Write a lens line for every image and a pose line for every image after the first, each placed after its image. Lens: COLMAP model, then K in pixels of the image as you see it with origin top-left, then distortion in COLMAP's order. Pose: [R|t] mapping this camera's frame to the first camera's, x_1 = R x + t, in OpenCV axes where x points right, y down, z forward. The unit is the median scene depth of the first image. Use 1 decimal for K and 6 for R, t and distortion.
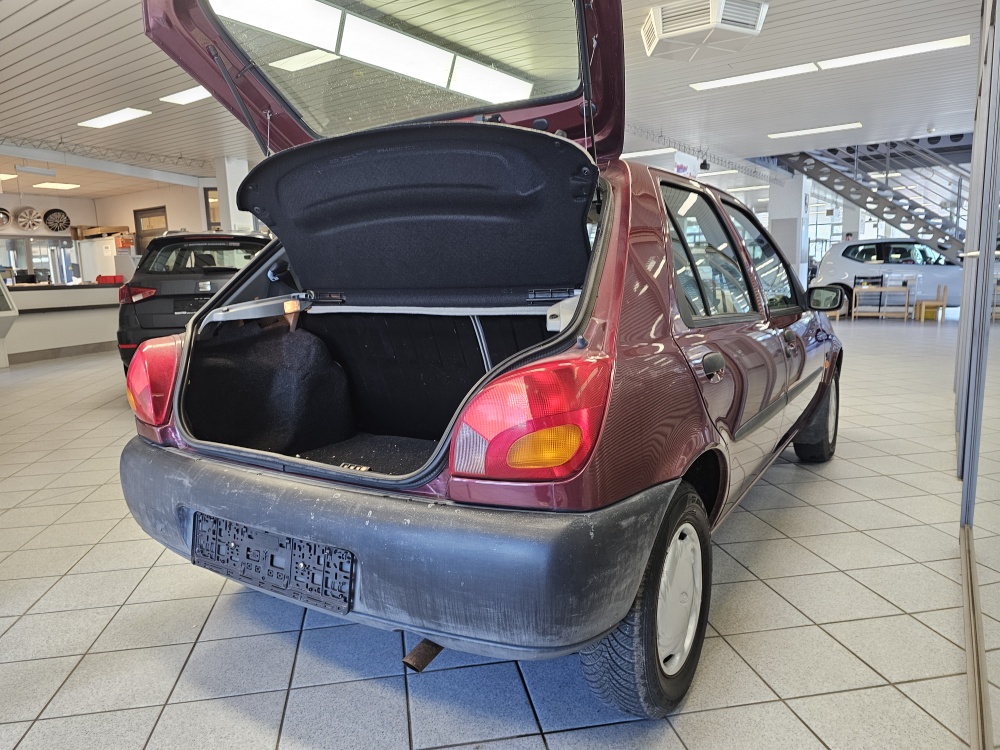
lens RADIAL K [[679.2, 0, 502.0], [0, 679.2, 376.1], [0, 0, 1]] dist [0.051029, -0.052620]
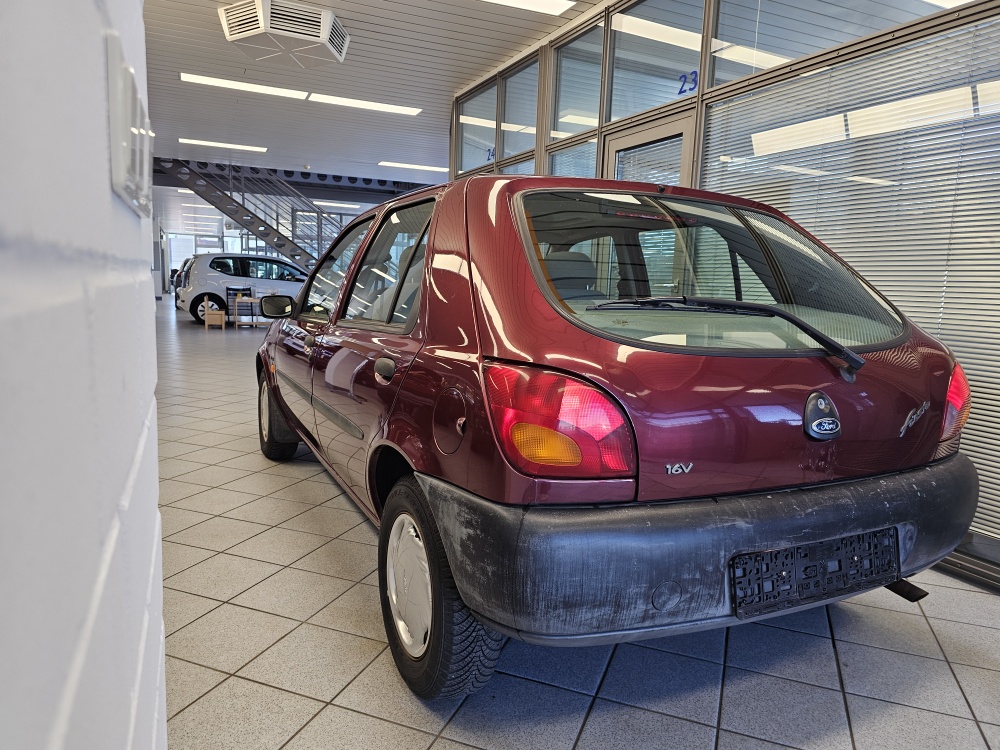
lens RADIAL K [[679.2, 0, 502.0], [0, 679.2, 376.1], [0, 0, 1]] dist [0.051029, -0.052620]
pose [[0.511183, -0.068605, 0.856730, -0.187841], [0.081838, 0.996165, 0.030941, -0.007113], [-0.855567, 0.054297, 0.514837, 0.103372]]
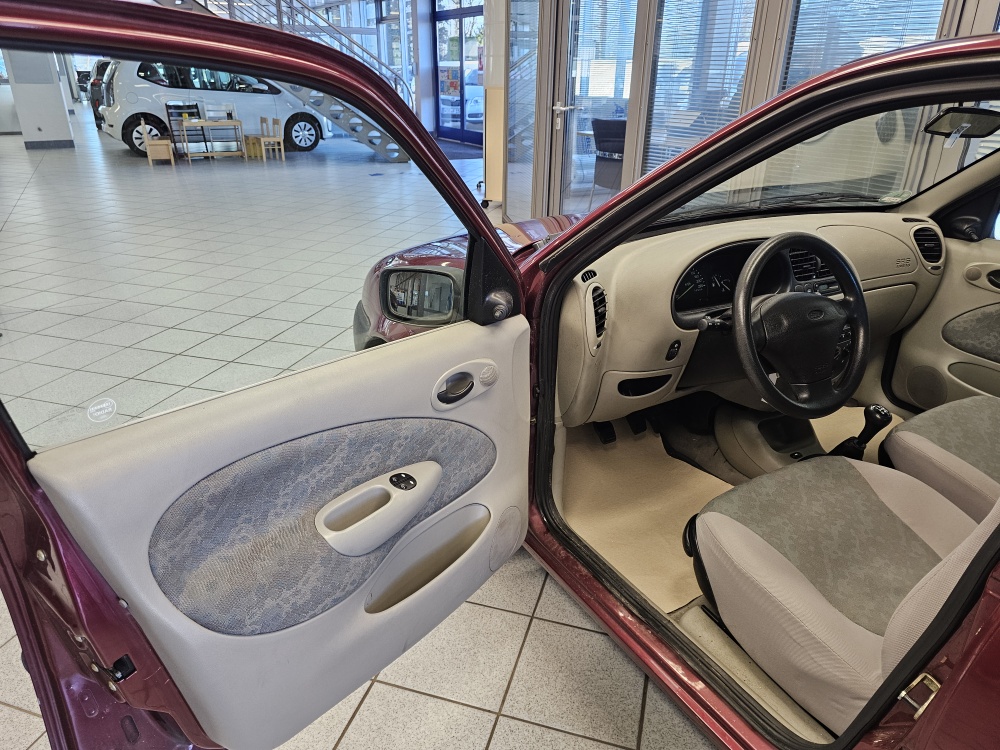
lens RADIAL K [[679.2, 0, 502.0], [0, 679.2, 376.1], [0, 0, 1]] dist [0.051029, -0.052620]
pose [[0.445321, -0.332710, 0.831260, -0.091927], [0.111633, 0.941785, 0.317143, -0.058844], [-0.888385, -0.048434, 0.456538, 0.270599]]
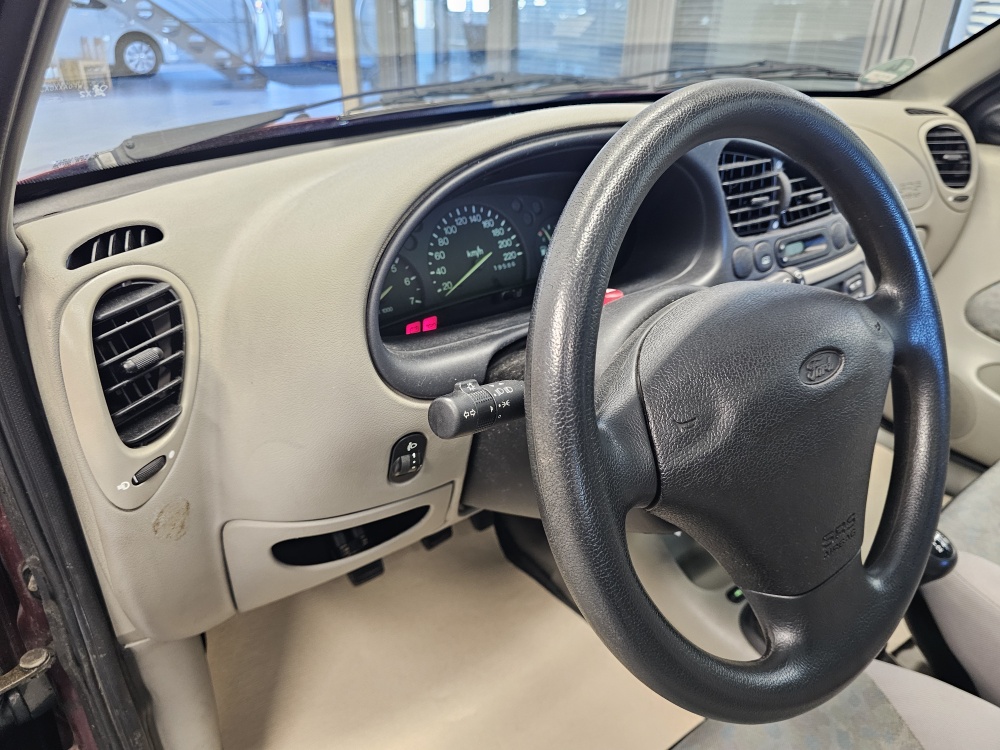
lens RADIAL K [[679.2, 0, 502.0], [0, 679.2, 376.1], [0, 0, 1]] dist [0.051029, -0.052620]
pose [[0.328659, -0.417768, 0.847026, -0.007447], [0.115013, 0.907876, 0.403154, -0.041878], [-0.937420, -0.035081, 0.346430, 0.279495]]
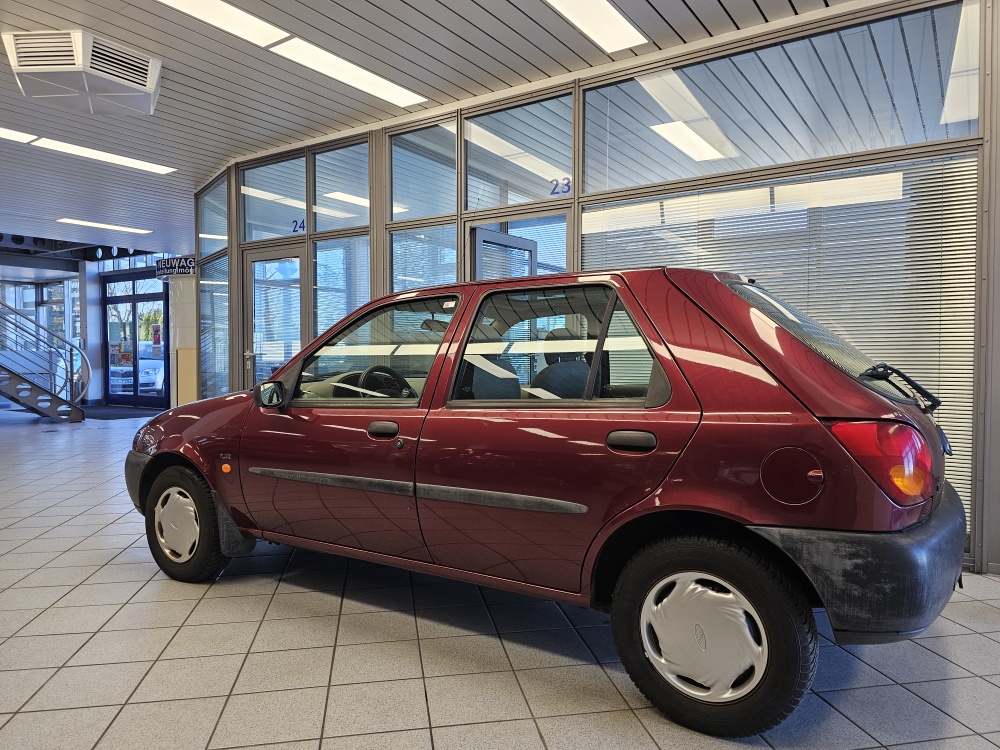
lens RADIAL K [[673.0, 0, 510.4], [0, 673.0, 375.4], [0, 0, 1]] dist [0.050010, -0.050431]
pose [[-0.013209, 0.001728, 0.999911, -0.234327], [0.153619, 0.988130, 0.000321, -0.027129], [-0.988042, 0.153609, -0.013318, 0.235130]]
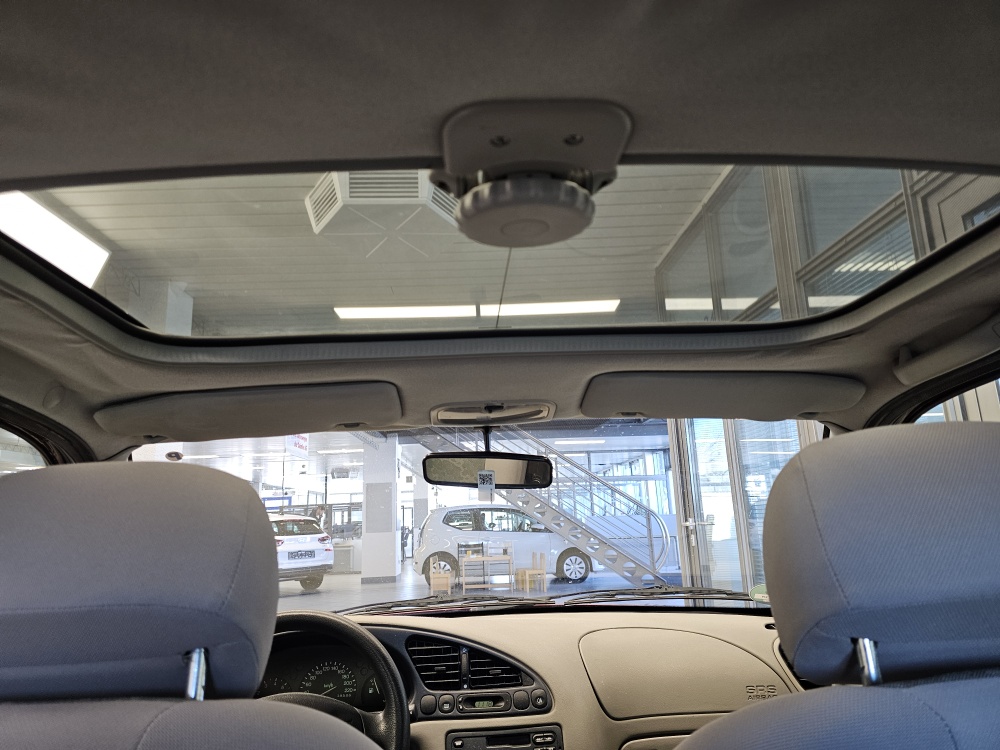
lens RADIAL K [[676.6, 0, 500.0], [0, 676.6, 375.0], [0, 0, 1]] dist [0.002062, 0.000005]
pose [[0.812687, 0.123661, 0.569428, -0.002500], [0.100164, 0.933030, -0.345576, -0.035355], [-0.574027, 0.337881, 0.745875, 0.191068]]
